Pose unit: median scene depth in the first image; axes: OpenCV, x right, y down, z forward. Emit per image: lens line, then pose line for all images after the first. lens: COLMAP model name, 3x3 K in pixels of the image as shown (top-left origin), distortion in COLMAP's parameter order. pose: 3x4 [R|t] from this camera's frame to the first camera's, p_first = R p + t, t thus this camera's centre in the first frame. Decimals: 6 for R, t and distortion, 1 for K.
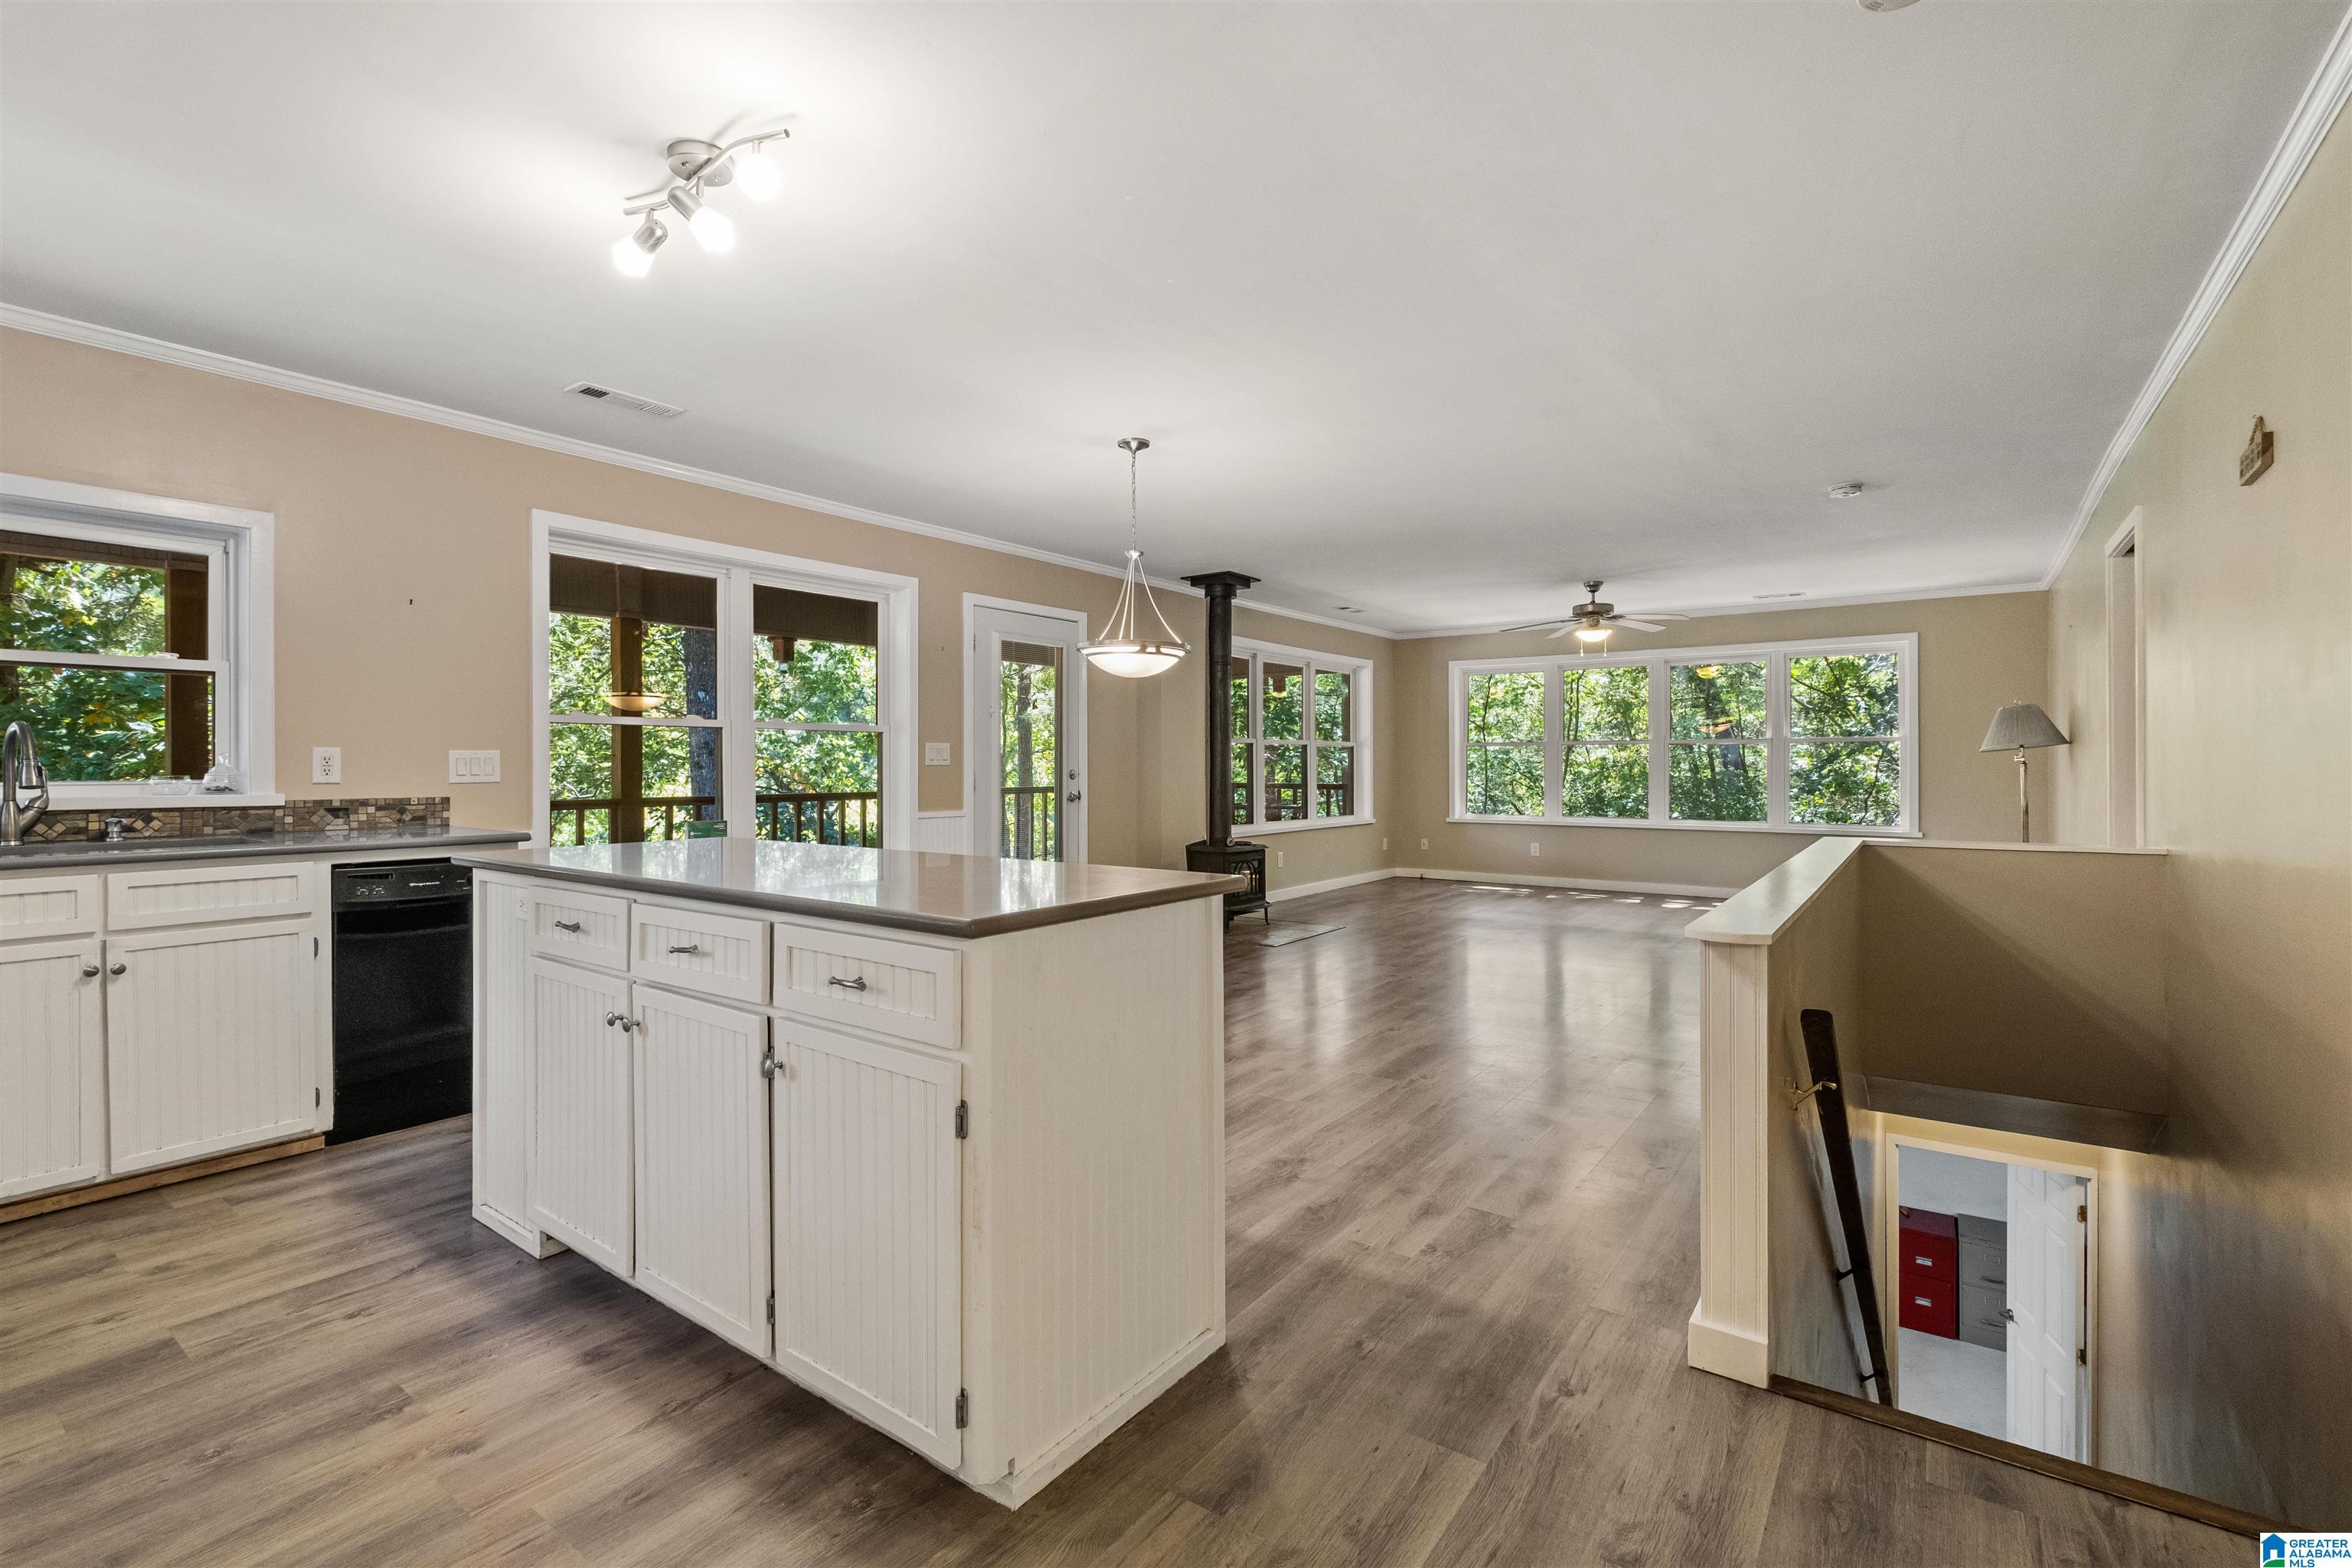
lens RADIAL K [[1035.7, 0, 1166.2], [0, 1035.7, 764.4], [0, 0, 1]] dist [0.000689, -0.003993]
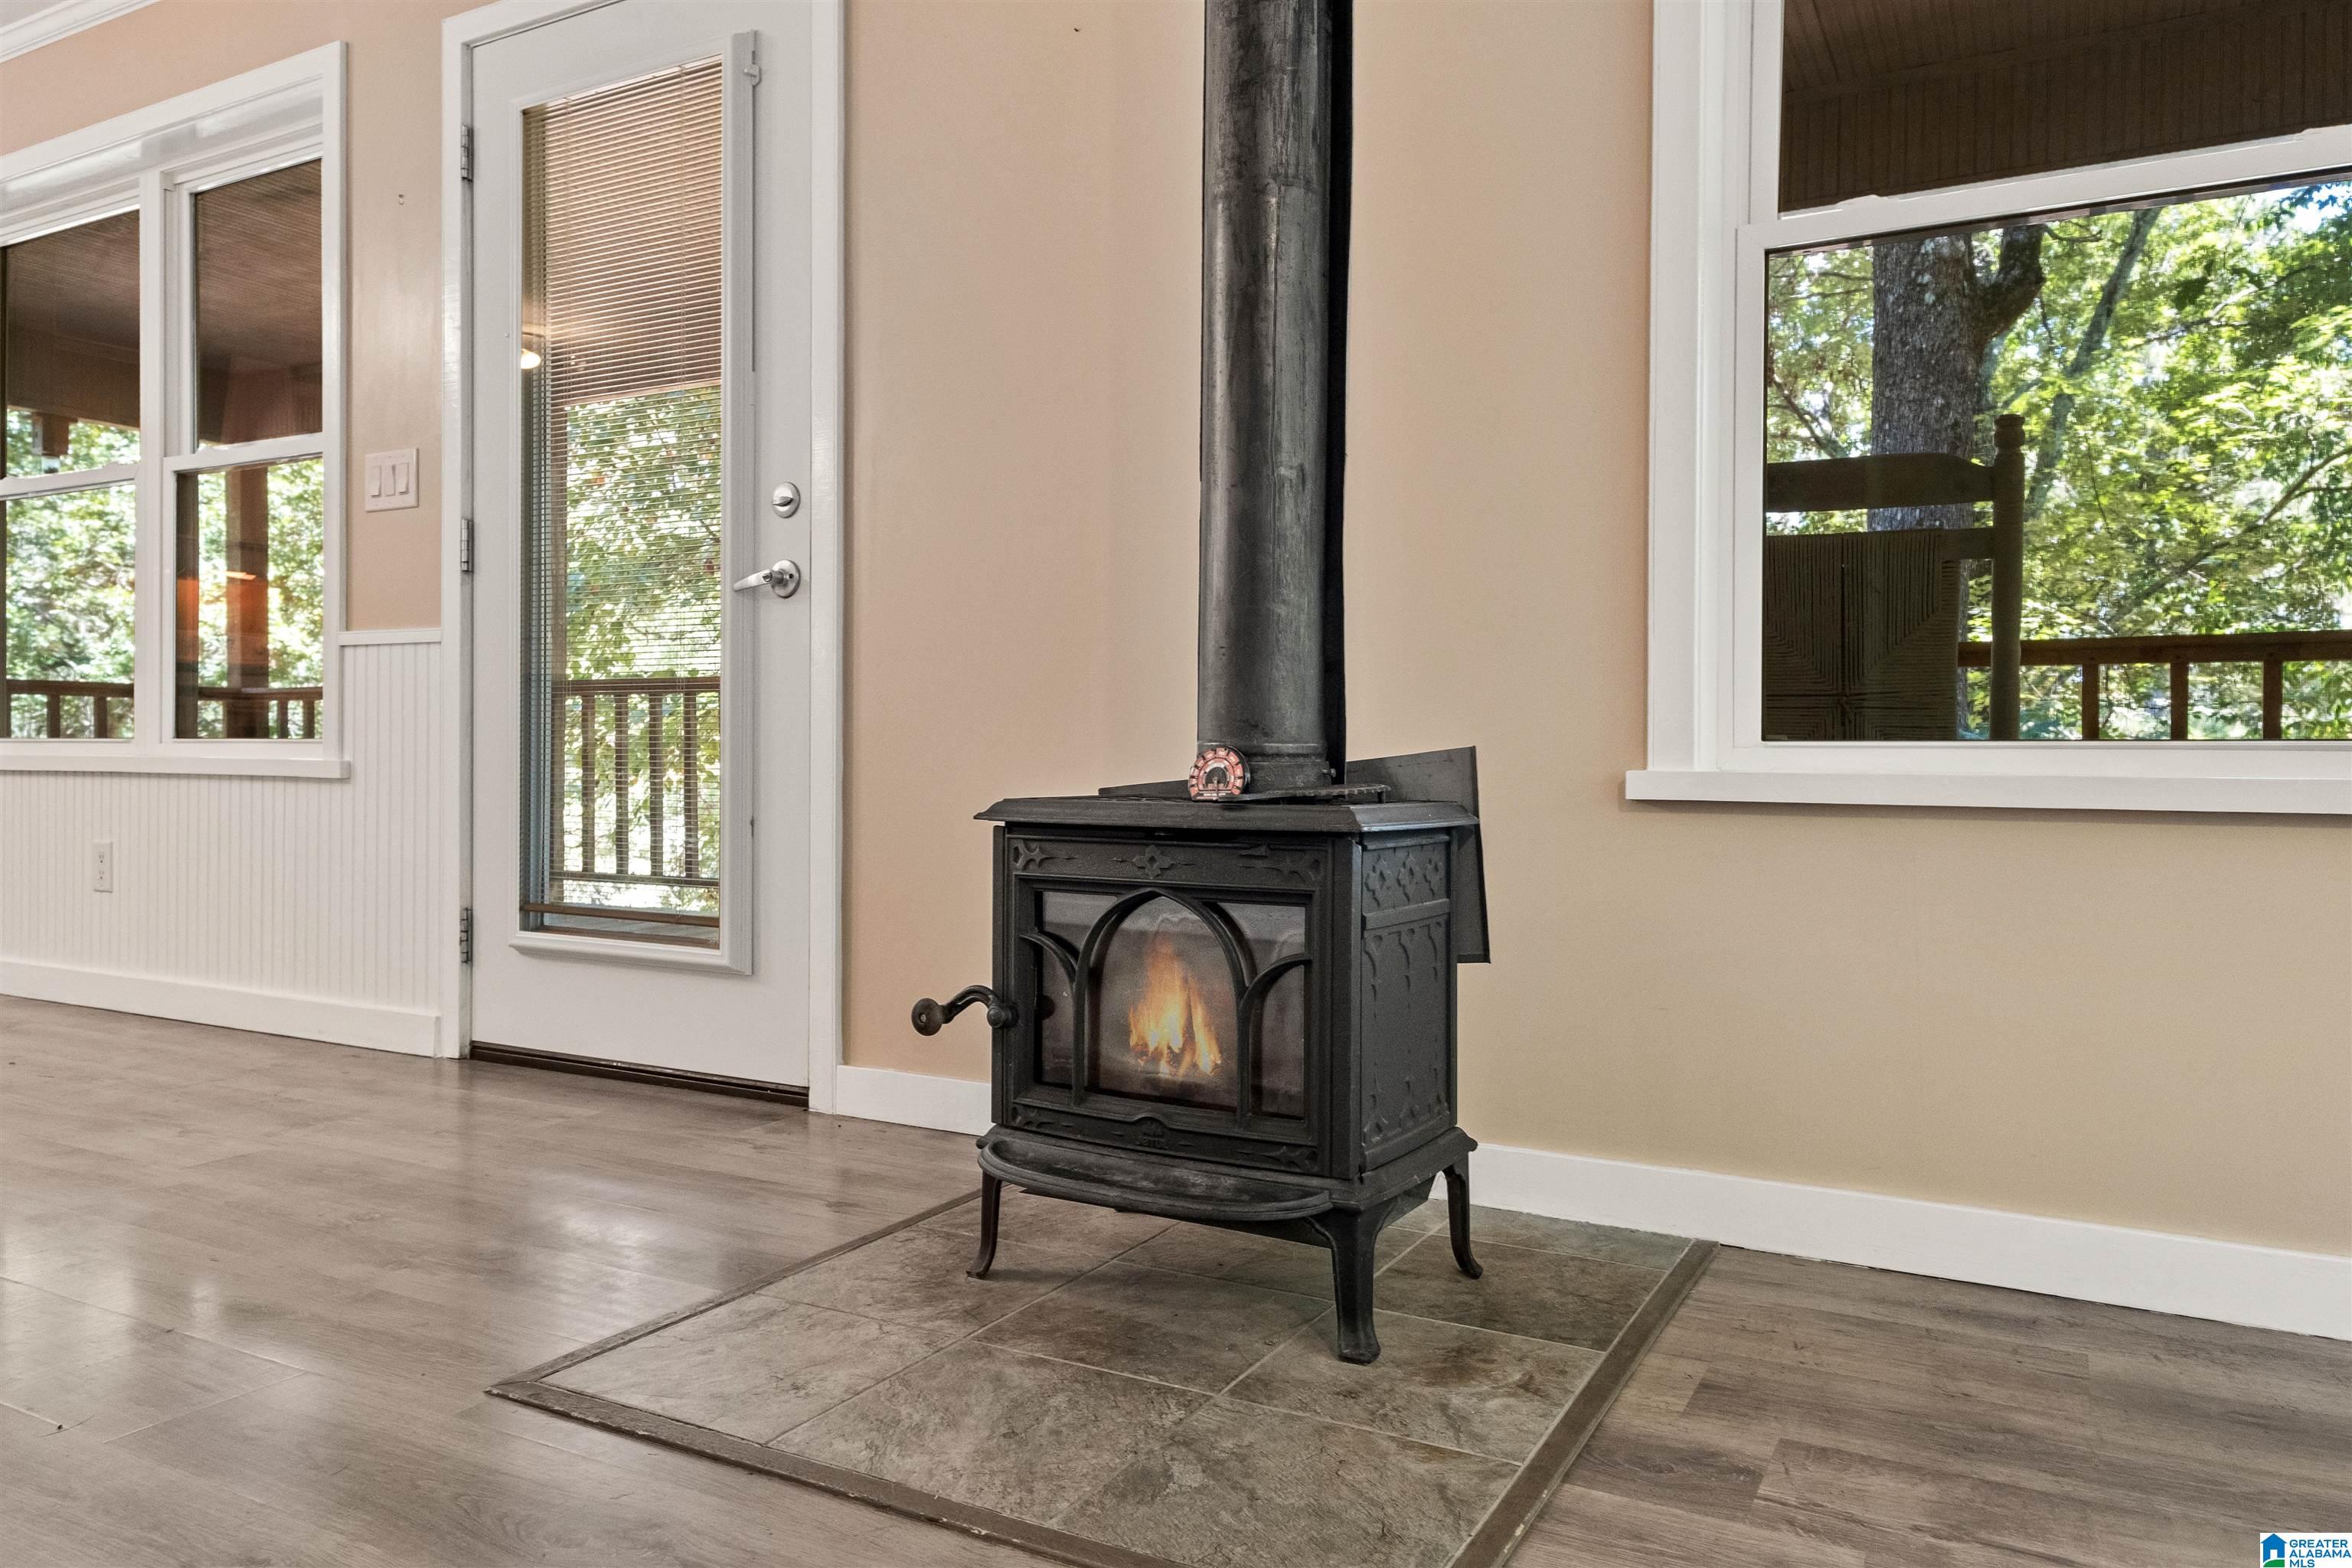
lens RADIAL K [[1639.2, 0, 1178.9], [0, 1639.2, 741.1], [0, 0, 1]] dist [0.034399, -0.000463]
pose [[0.118646, -0.001527, -0.992935, 0.749451], [-0.005048, 0.999985, -0.002141, 0.154515], [0.992924, 0.005266, 0.118637, 2.181254]]
